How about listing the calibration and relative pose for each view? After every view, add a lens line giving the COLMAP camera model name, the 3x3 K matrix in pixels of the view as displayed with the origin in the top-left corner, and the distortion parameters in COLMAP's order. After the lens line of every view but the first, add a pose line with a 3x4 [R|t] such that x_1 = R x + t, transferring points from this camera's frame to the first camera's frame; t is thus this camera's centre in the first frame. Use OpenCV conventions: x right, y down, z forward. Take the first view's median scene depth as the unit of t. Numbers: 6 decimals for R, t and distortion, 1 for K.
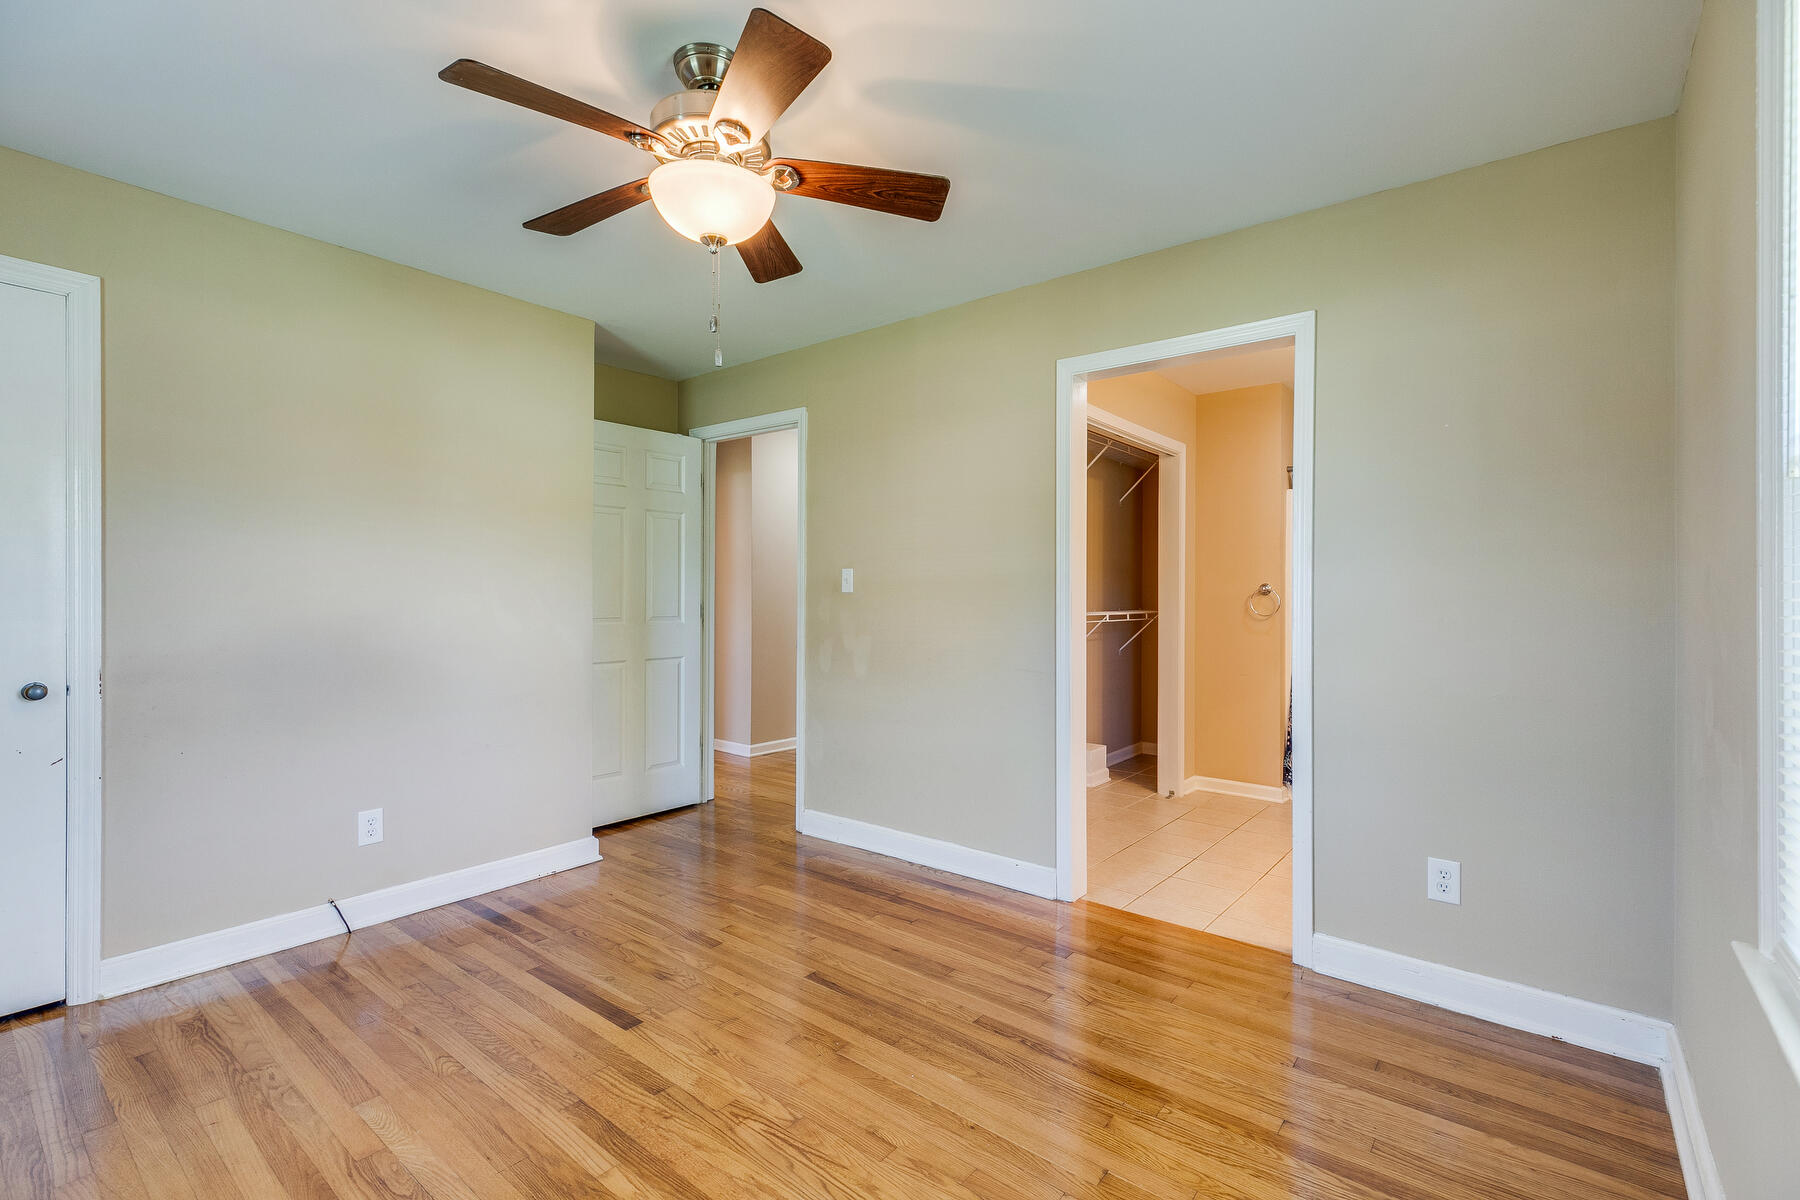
lens RADIAL K [[829.8, 0, 896.2], [0, 829.8, 591.6], [0, 0, 1]] dist [0.000393, -0.000084]
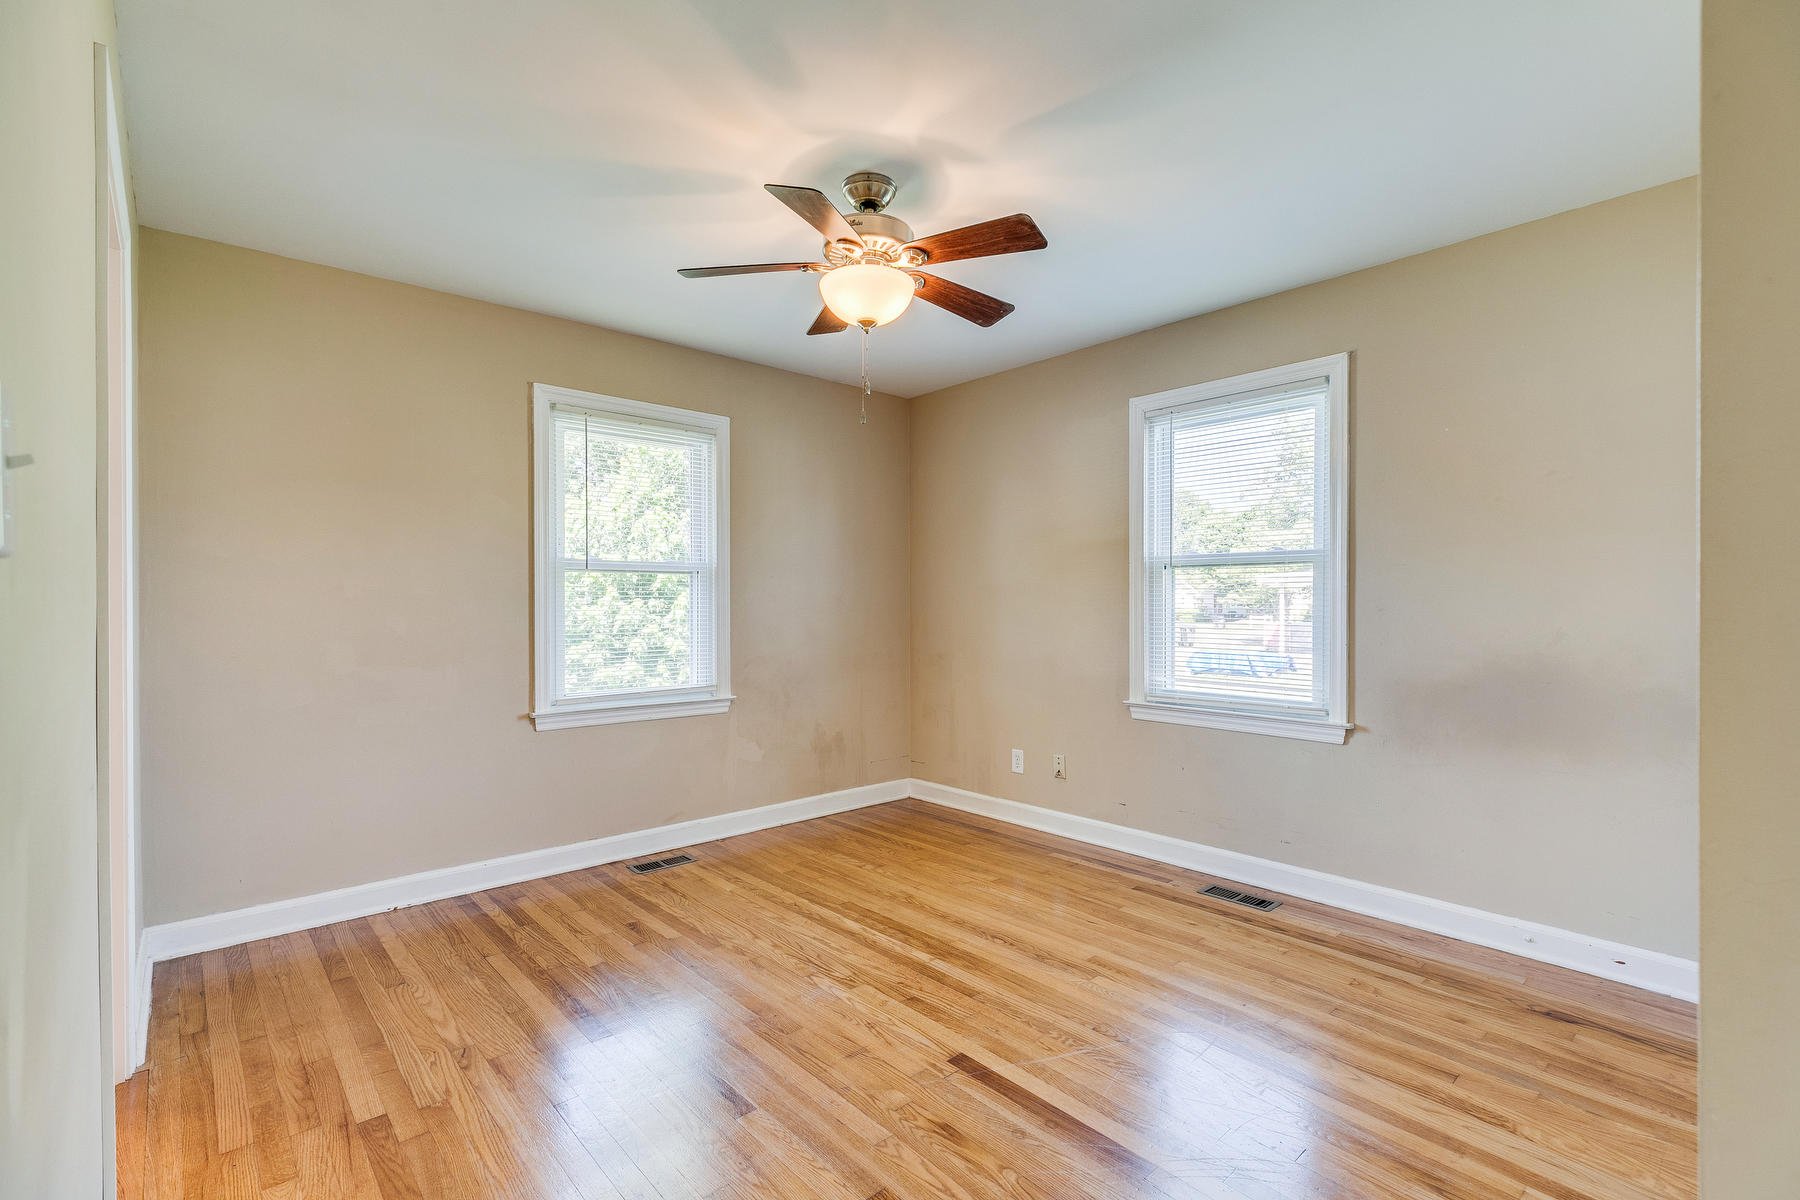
lens RADIAL K [[782.2, 0, 876.9], [0, 782.2, 611.5], [0, 0, 1]] dist [-0.001656, -0.000115]
pose [[-0.984683, -0.002485, 0.174335, -0.351984], [-0.000875, 0.999956, 0.009311, 0.009257], [-0.174351, 0.009016, -0.984642, 1.735186]]
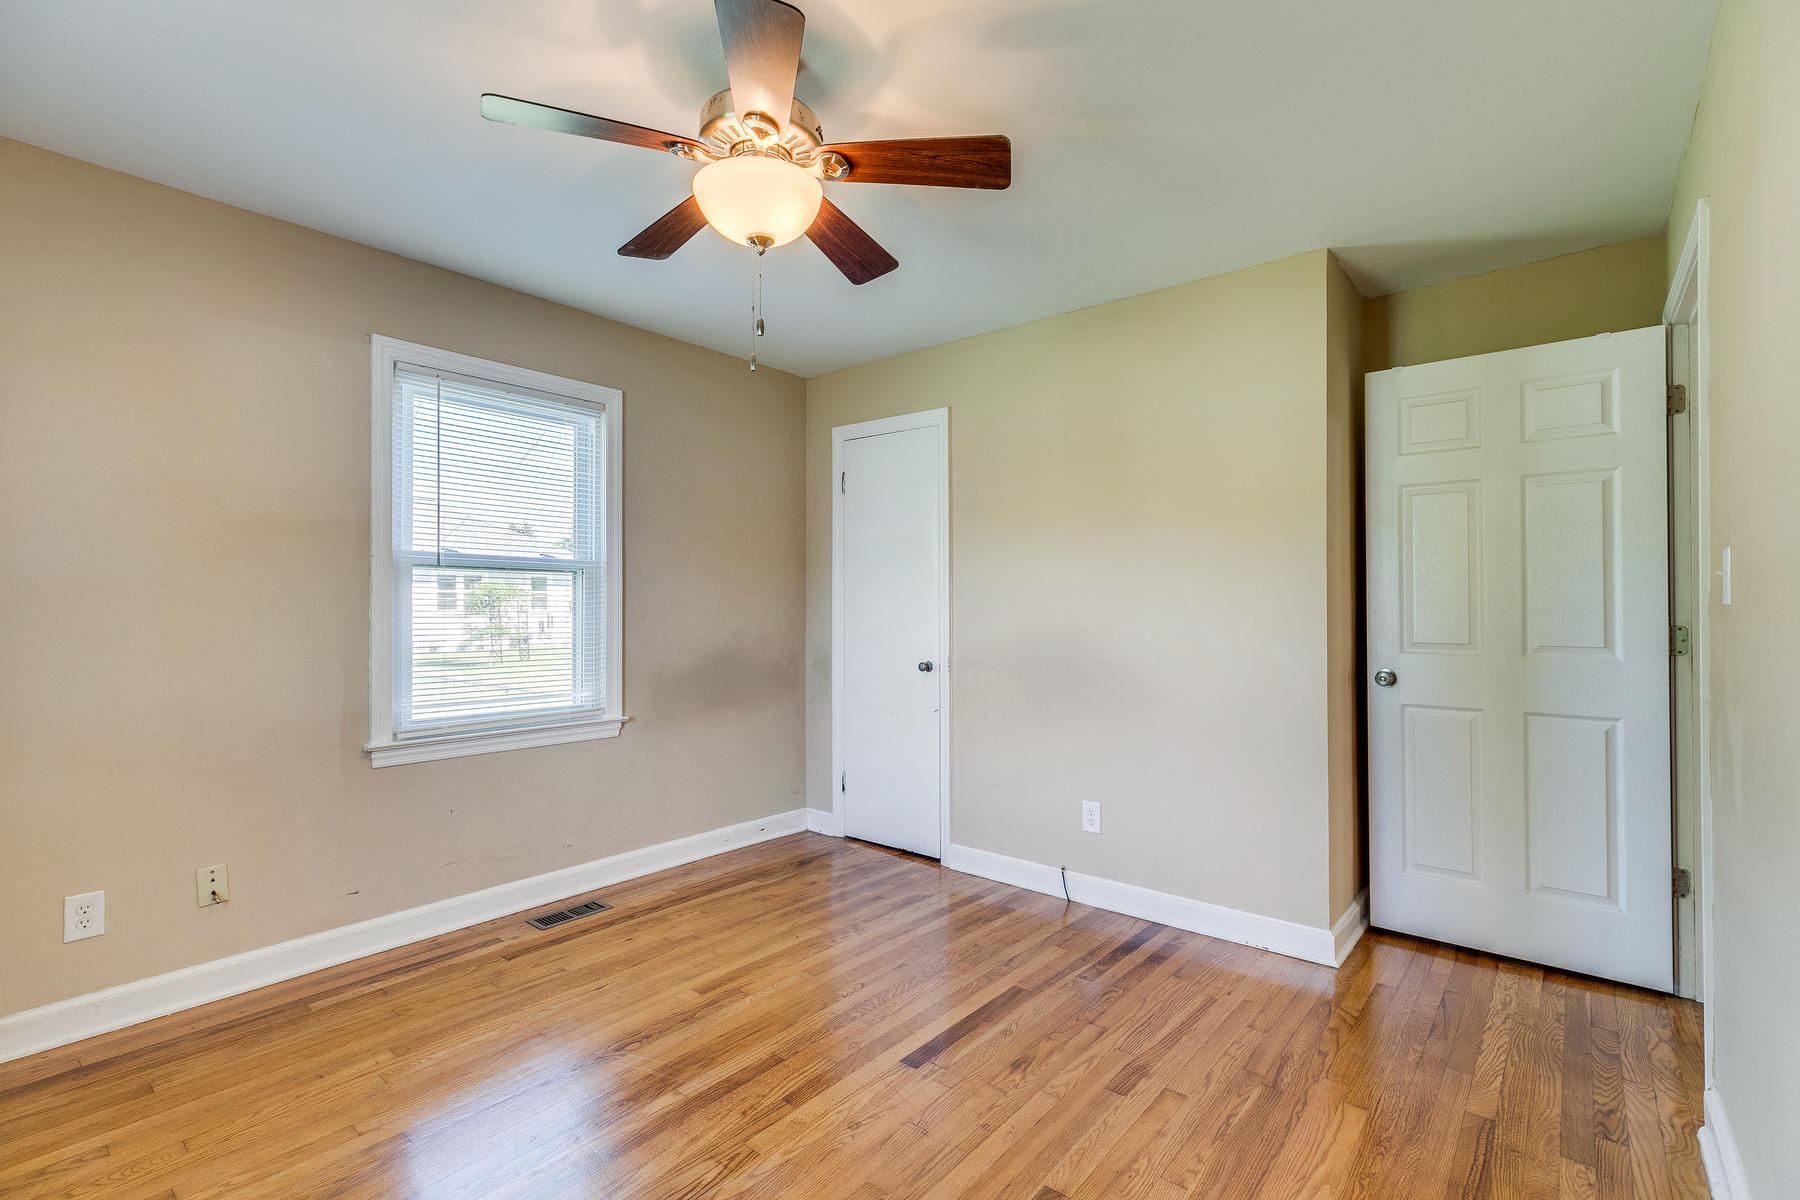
lens RADIAL K [[809.6, 0, 902.4], [0, 809.6, 597.2], [0, 0, 1]] dist [0.001504, -0.000190]
pose [[-0.024148, -0.014257, -0.999607, 0.564815], [0.001050, 0.999897, -0.014287, 0.004363], [0.999708, -0.001395, -0.024131, 0.936917]]
